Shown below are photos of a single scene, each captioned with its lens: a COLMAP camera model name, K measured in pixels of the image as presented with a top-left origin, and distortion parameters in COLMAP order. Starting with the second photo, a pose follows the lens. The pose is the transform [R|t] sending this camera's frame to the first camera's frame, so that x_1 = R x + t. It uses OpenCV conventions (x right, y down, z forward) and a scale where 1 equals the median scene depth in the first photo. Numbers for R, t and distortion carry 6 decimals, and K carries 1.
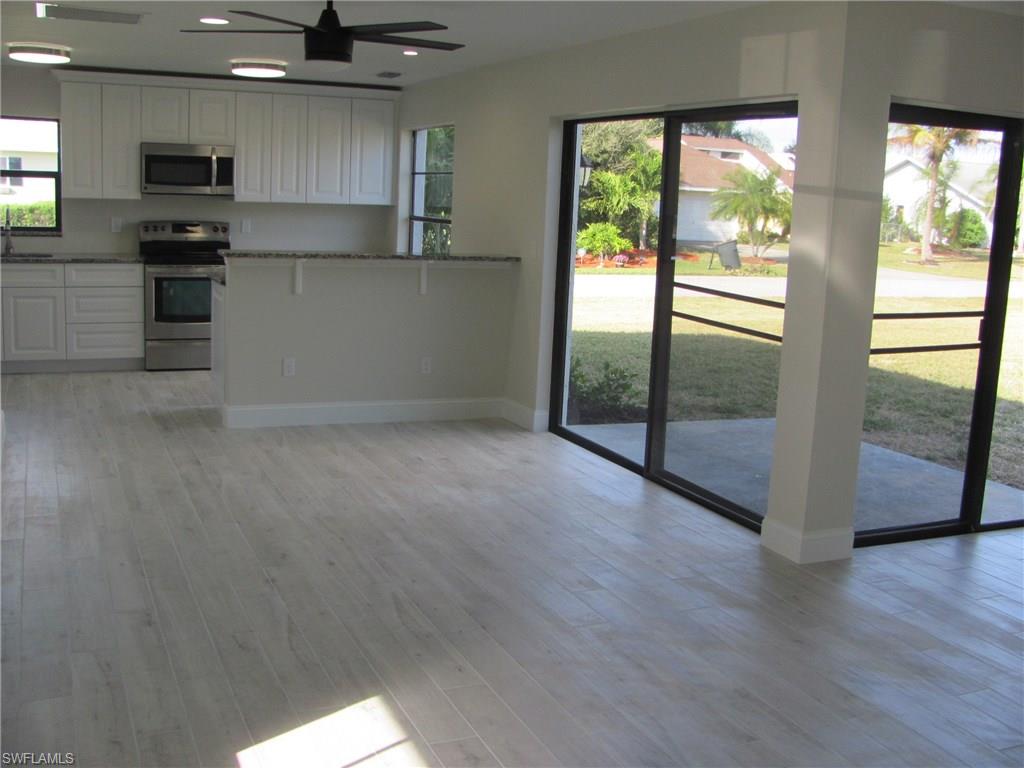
lens RADIAL K [[1086.1, 0, 512.0], [0, 1086.1, 384.0], [0, 0, 1]] dist [-0.177390, 0.164470]
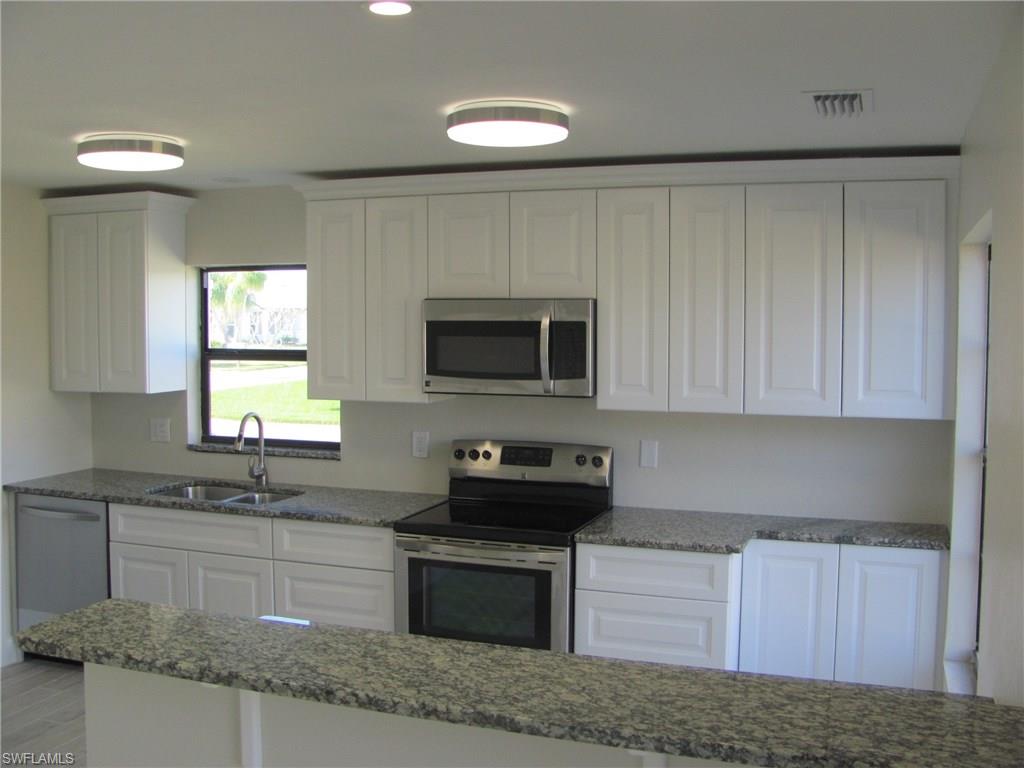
lens RADIAL K [[1086.1, 0, 512.0], [0, 1086.1, 384.0], [0, 0, 1]] dist [-0.177390, 0.164470]
pose [[0.716909, 0.007958, -0.697122, 0.063584], [-0.092933, 0.992102, -0.084245, -0.139252], [0.690945, 0.125182, 0.711986, 0.627101]]
